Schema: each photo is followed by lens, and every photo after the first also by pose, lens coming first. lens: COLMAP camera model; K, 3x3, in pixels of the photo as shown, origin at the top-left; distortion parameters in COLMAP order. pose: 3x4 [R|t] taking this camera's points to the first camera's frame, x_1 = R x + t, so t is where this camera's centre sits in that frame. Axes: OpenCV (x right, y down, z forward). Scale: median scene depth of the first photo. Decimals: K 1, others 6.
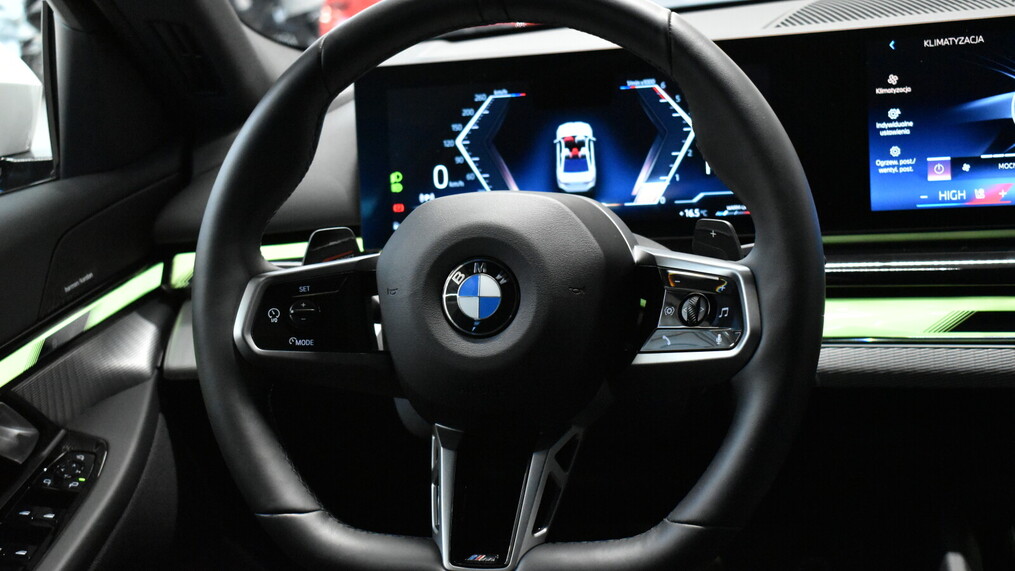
lens RADIAL K [[1441.6, 0, 507.3], [0, 1441.6, 284.8], [0, 0, 1]] dist [-0.043838, 0.000000]
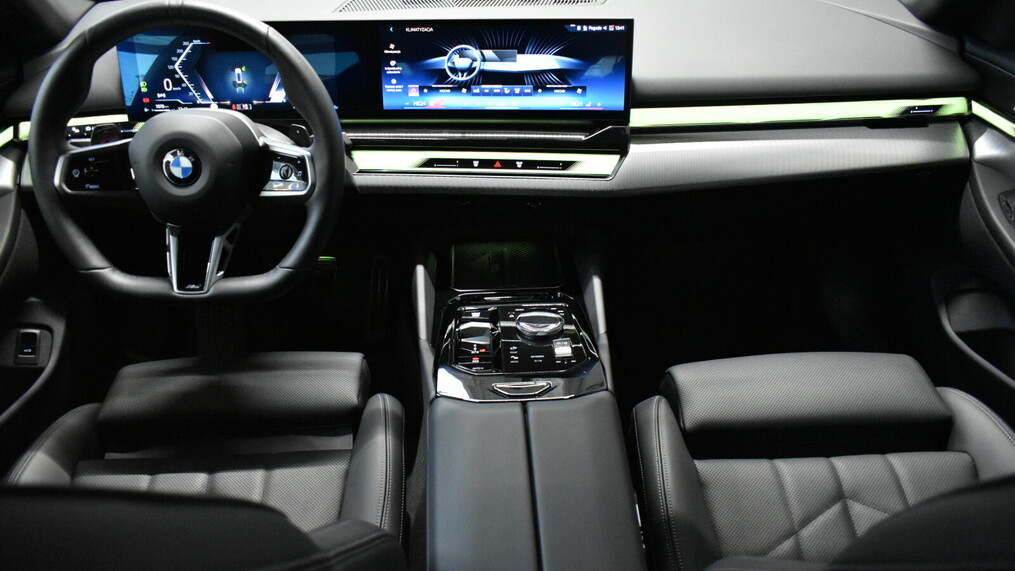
lens RADIAL K [[780.3, 0, 508.9], [0, 780.3, 286.3], [0, 0, 1]] dist [-0.016404, 0.007467]
pose [[0.953534, -0.059564, 0.295338, 0.077658], [-0.020956, 0.964777, 0.262233, -0.112692], [-0.300555, -0.256237, 0.918700, -0.203647]]
